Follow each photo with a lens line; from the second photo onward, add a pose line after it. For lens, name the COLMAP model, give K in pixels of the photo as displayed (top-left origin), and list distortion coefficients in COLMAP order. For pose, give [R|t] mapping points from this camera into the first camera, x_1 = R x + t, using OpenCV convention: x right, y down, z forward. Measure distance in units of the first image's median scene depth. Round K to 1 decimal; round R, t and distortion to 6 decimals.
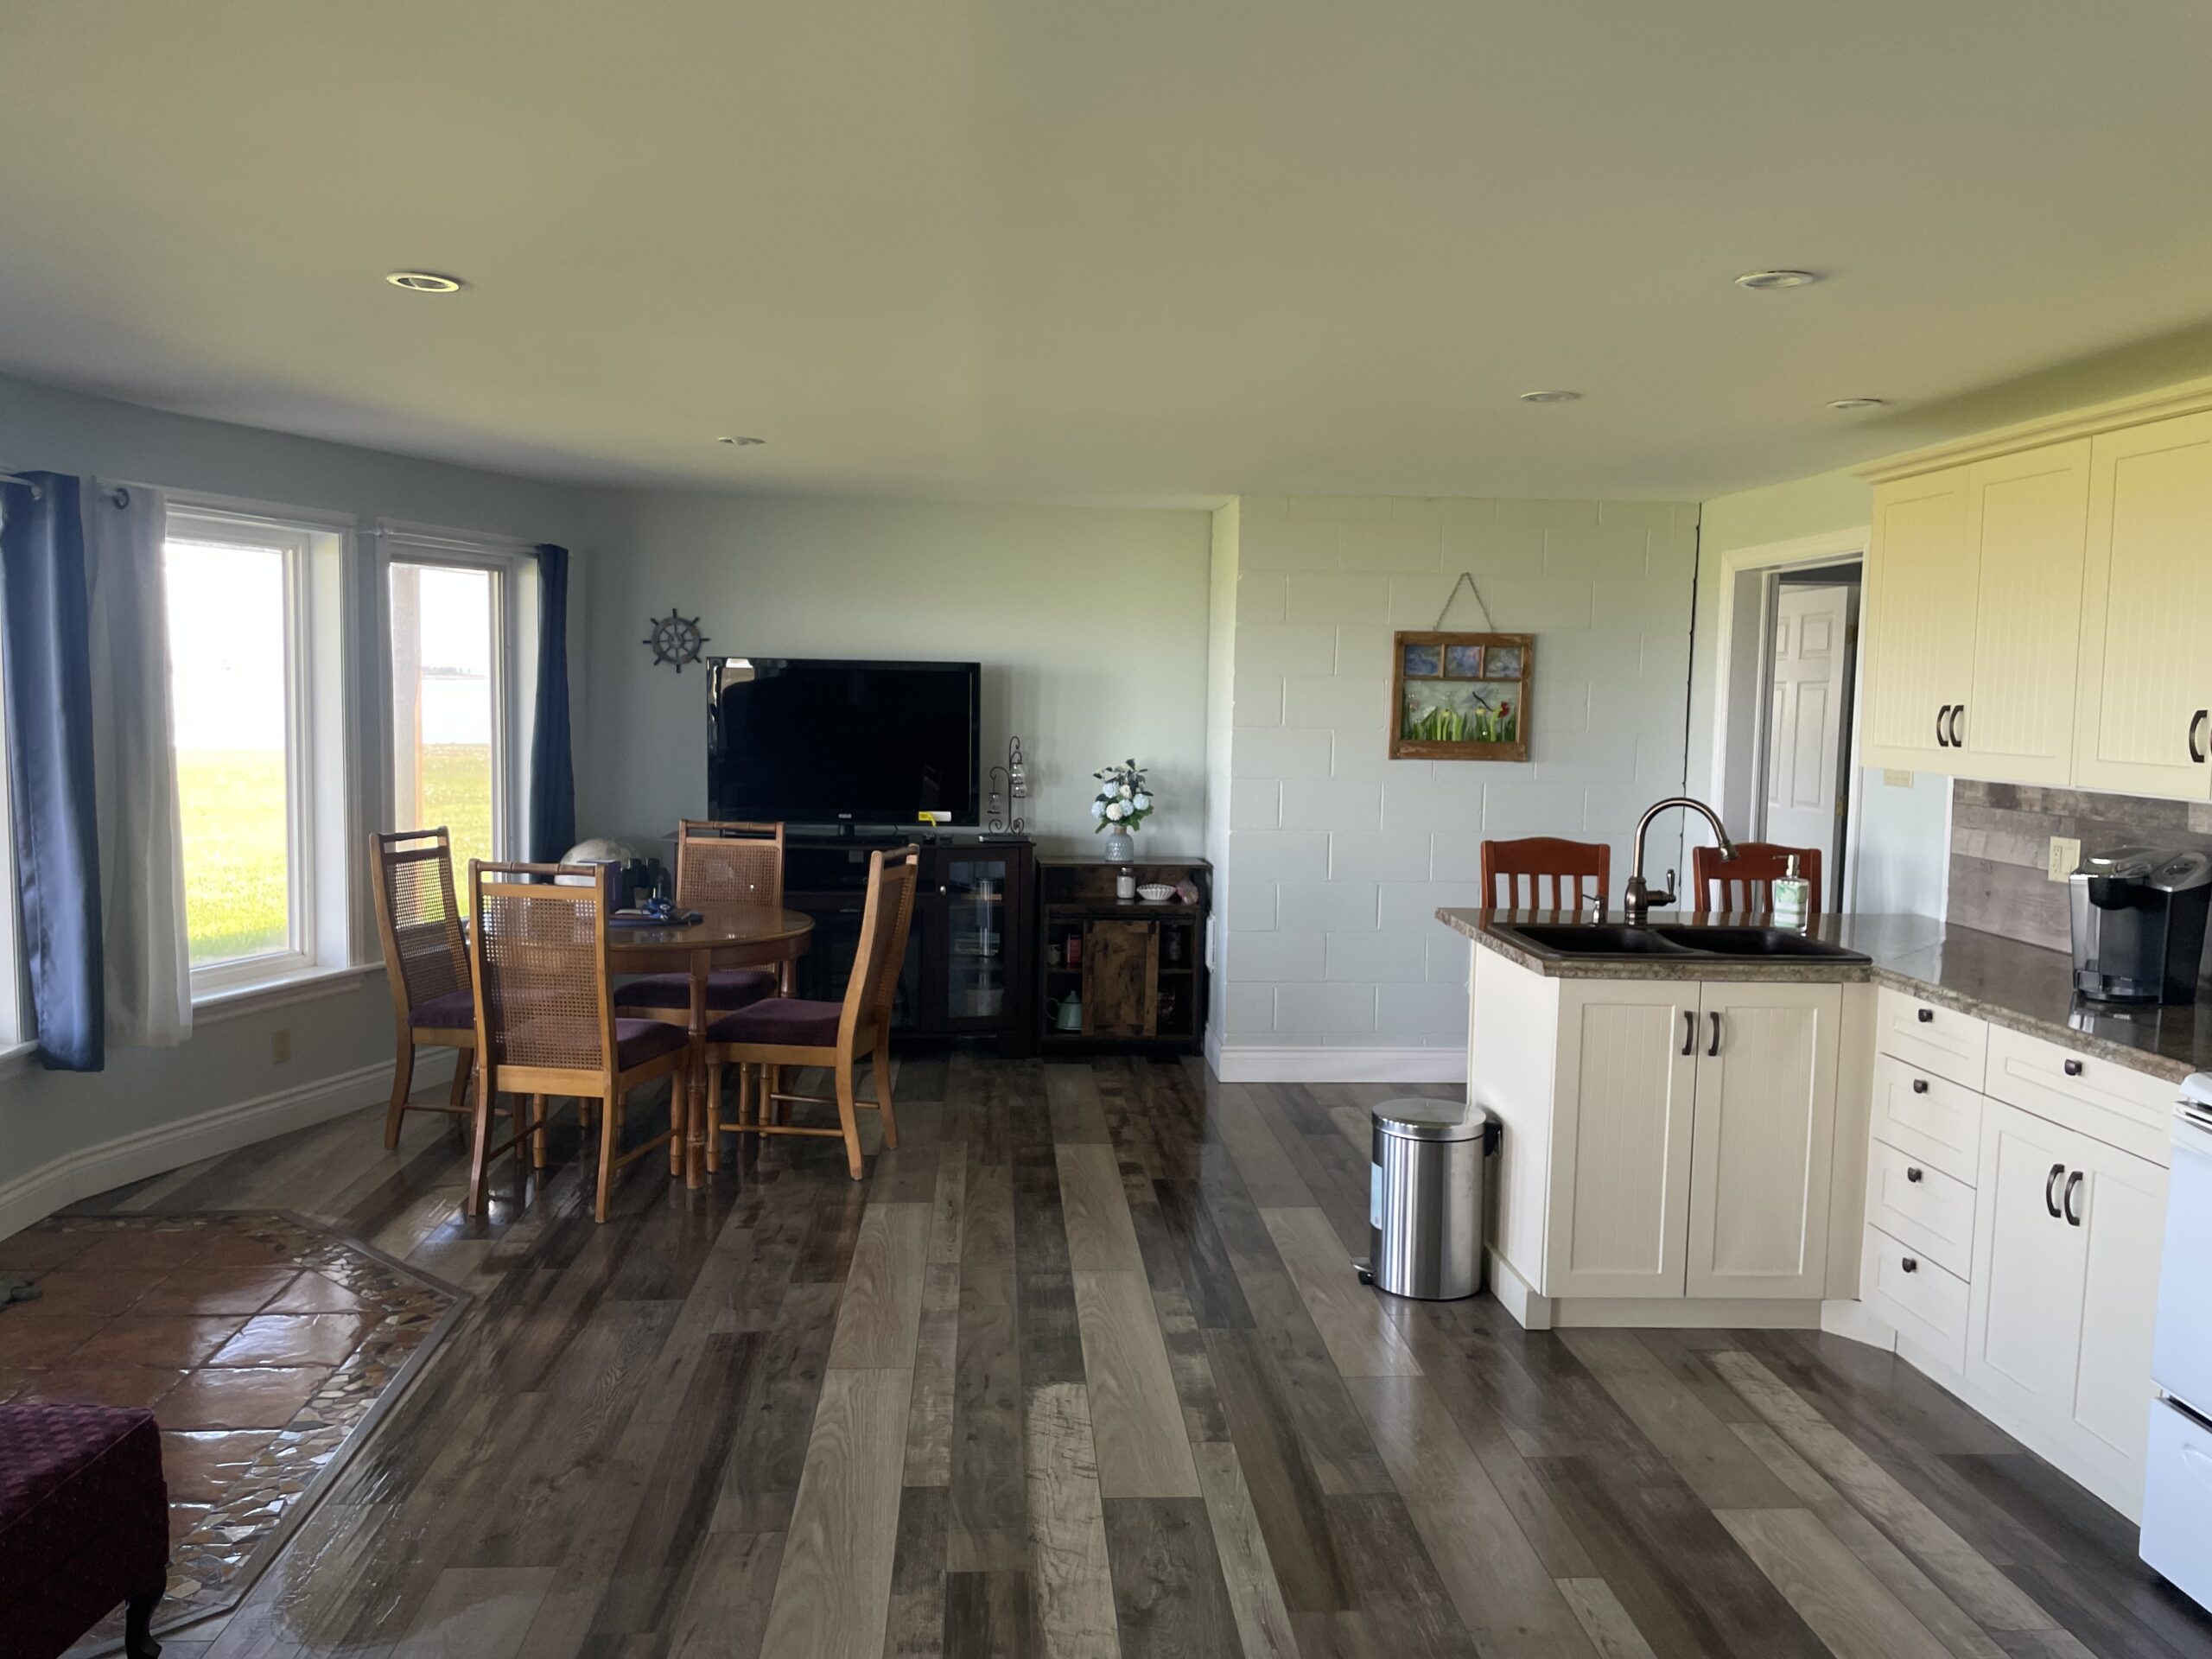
lens RADIAL K [[1675.4, 0, 1116.6], [0, 1675.4, 827.9], [0, 0, 1]] dist [0.106412, -0.143201]
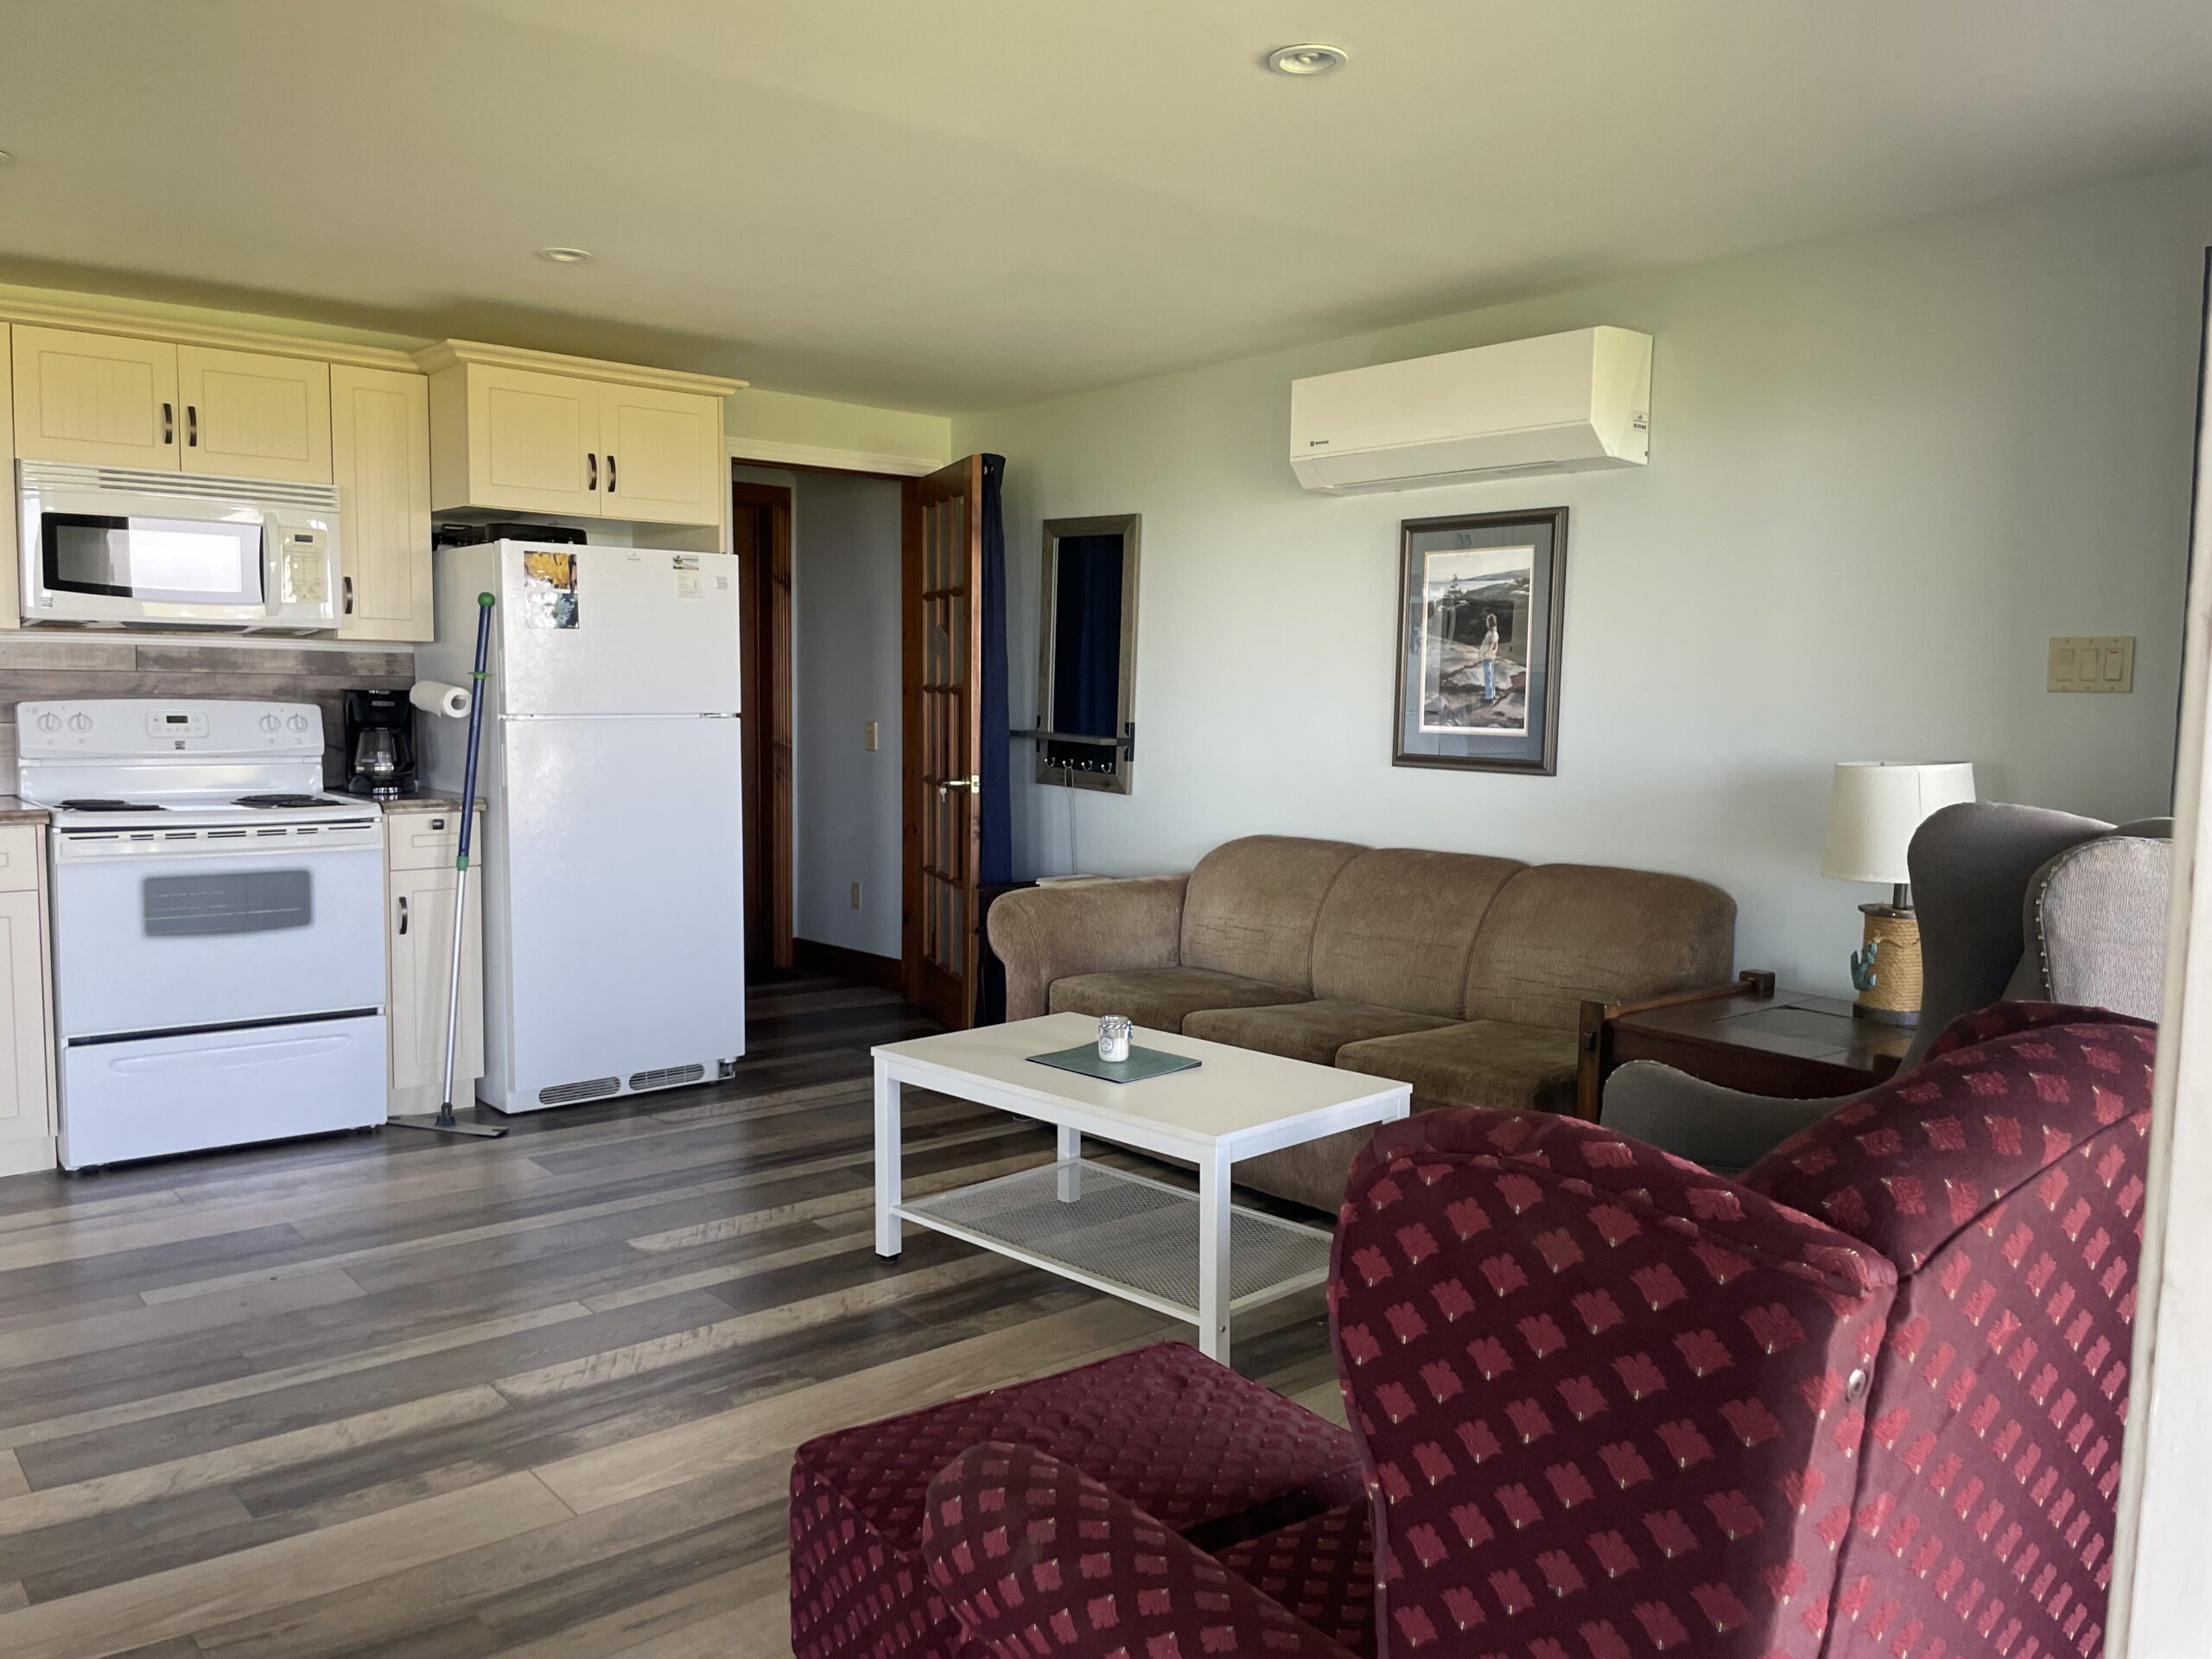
lens RADIAL K [[1673.2, 0, 1107.3], [0, 1673.2, 835.8], [0, 0, 1]] dist [0.106949, -0.138667]
pose [[-0.590659, -0.093944, 0.801434, -0.565806], [0.045160, 0.987795, 0.149072, -0.003440], [-0.805657, 0.124243, -0.579207, 0.627144]]
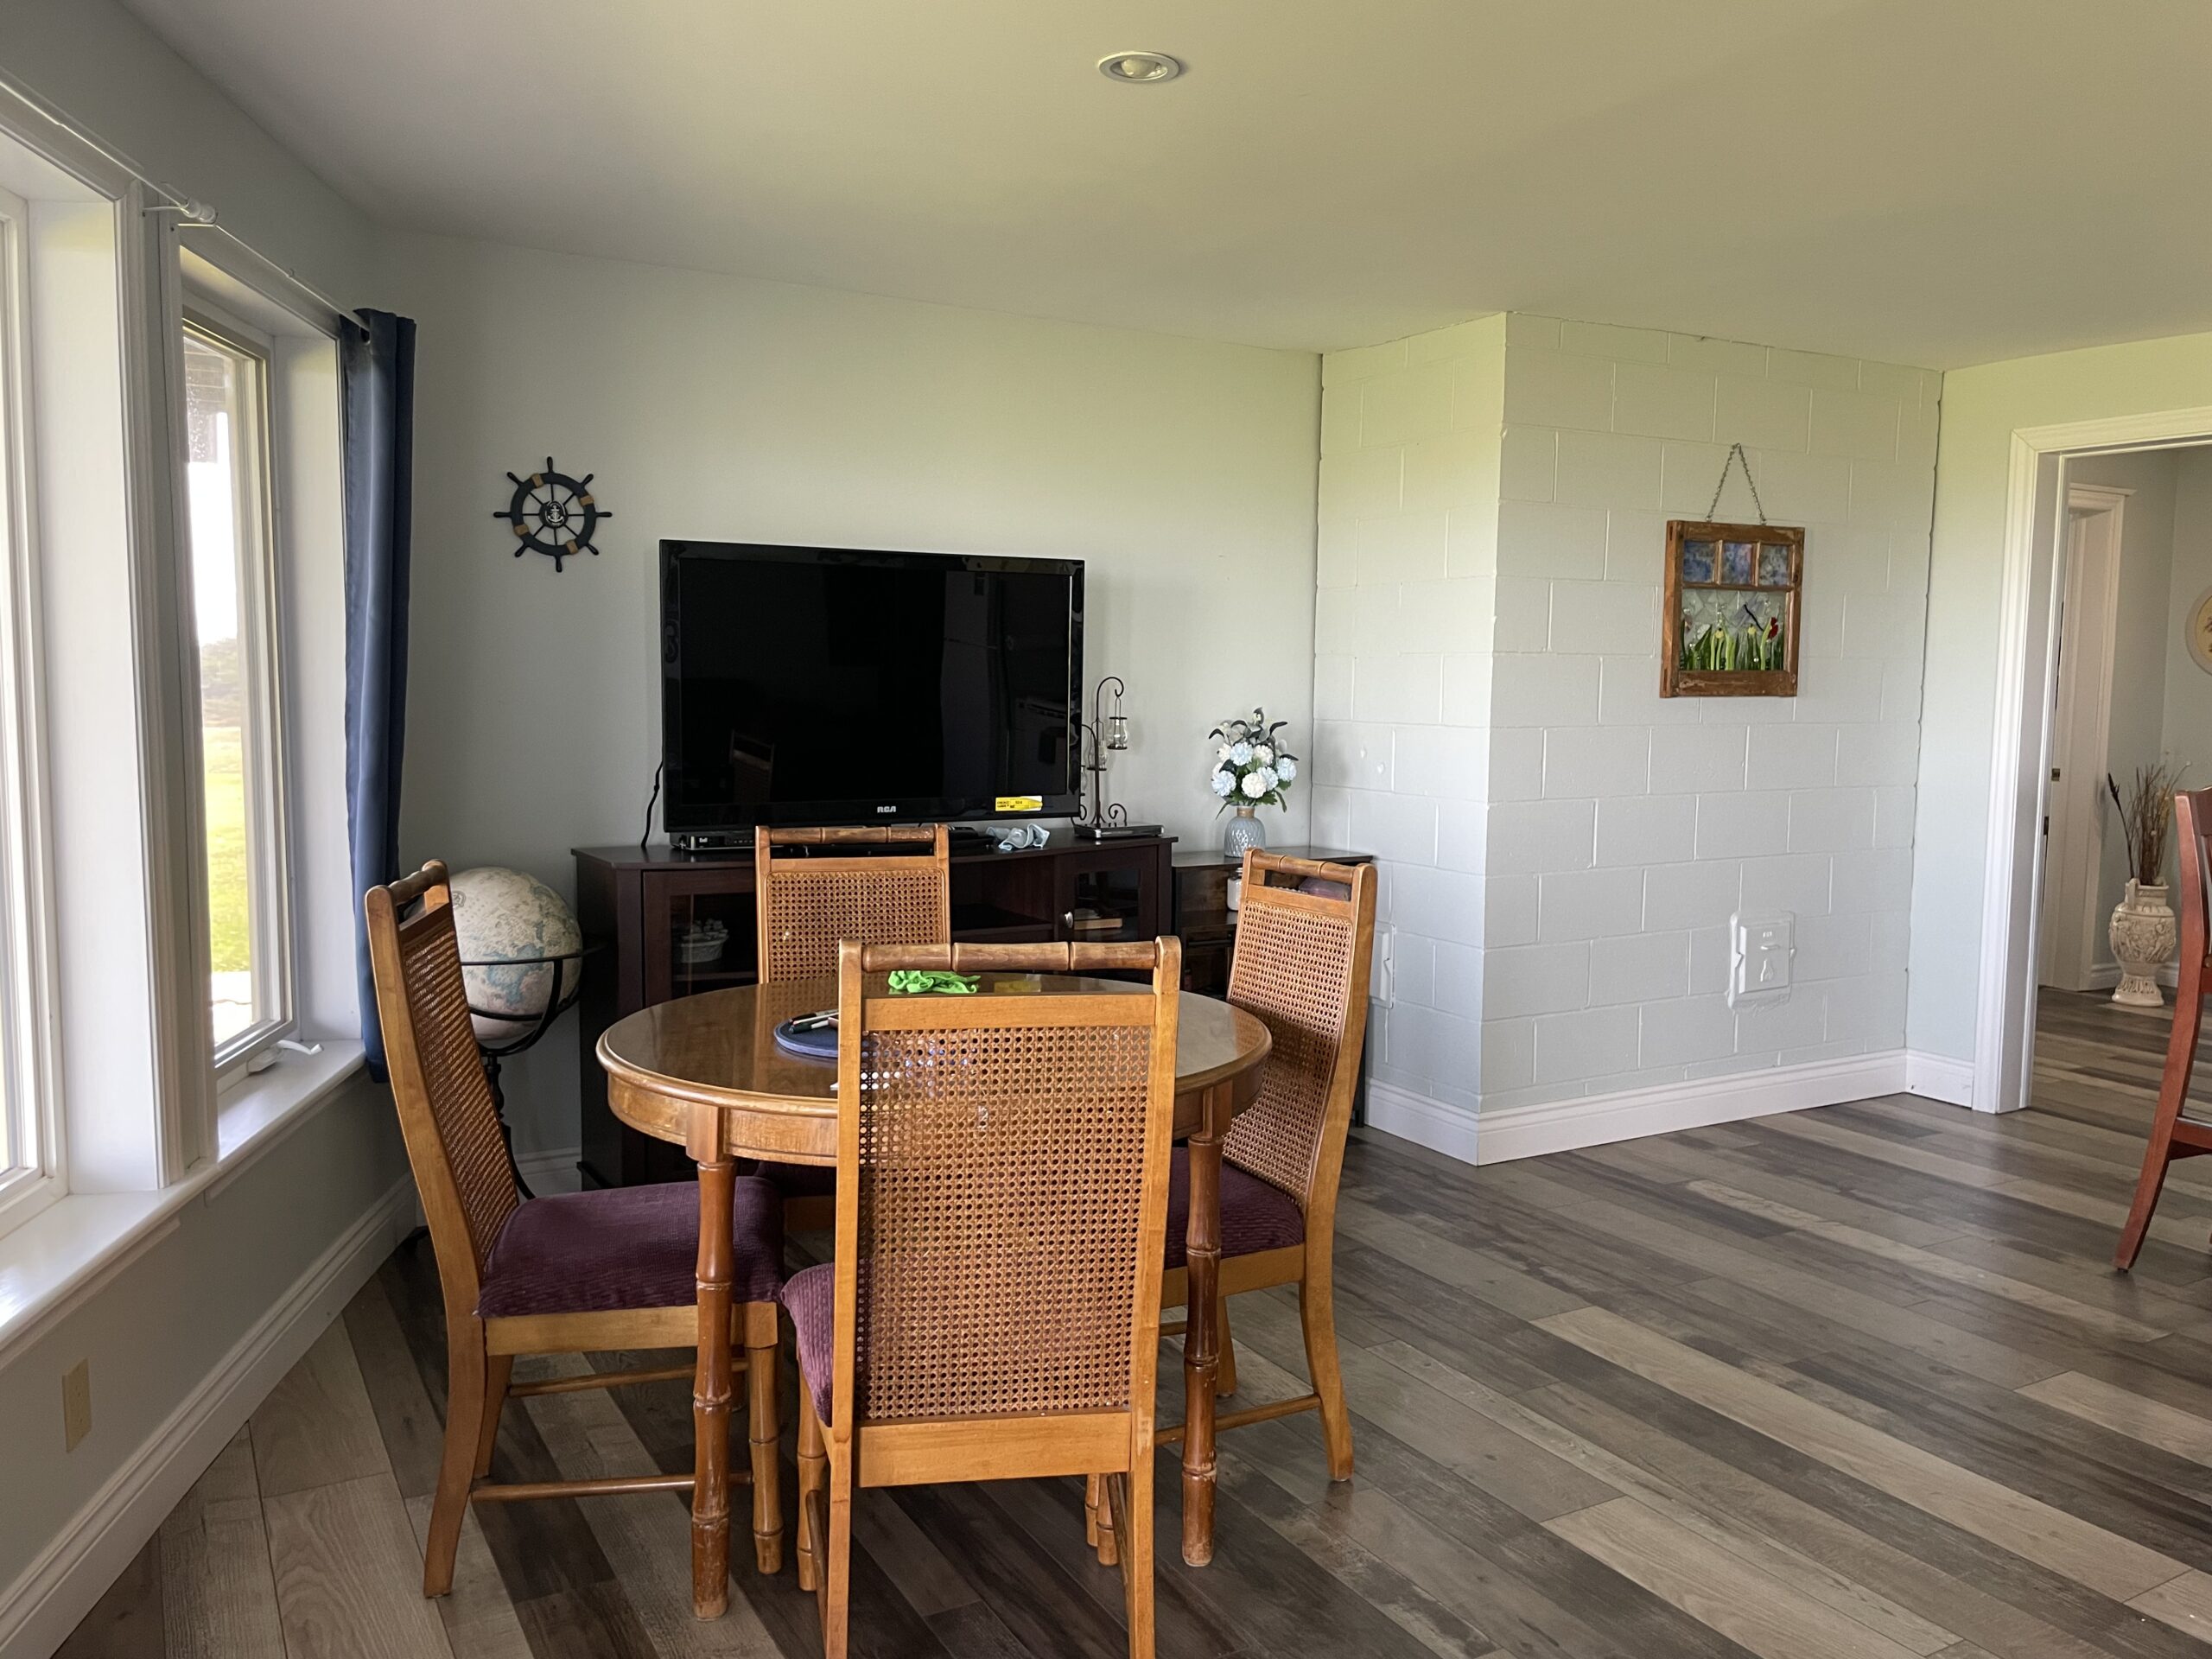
lens RADIAL K [[1675.4, 0, 1116.6], [0, 1675.4, 827.9], [0, 0, 1]] dist [0.106412, -0.143201]
pose [[0.900184, -0.050185, 0.432608, -0.463186], [0.045155, 0.998740, 0.021900, -0.013061], [-0.433162, -0.000180, 0.901316, 0.545944]]
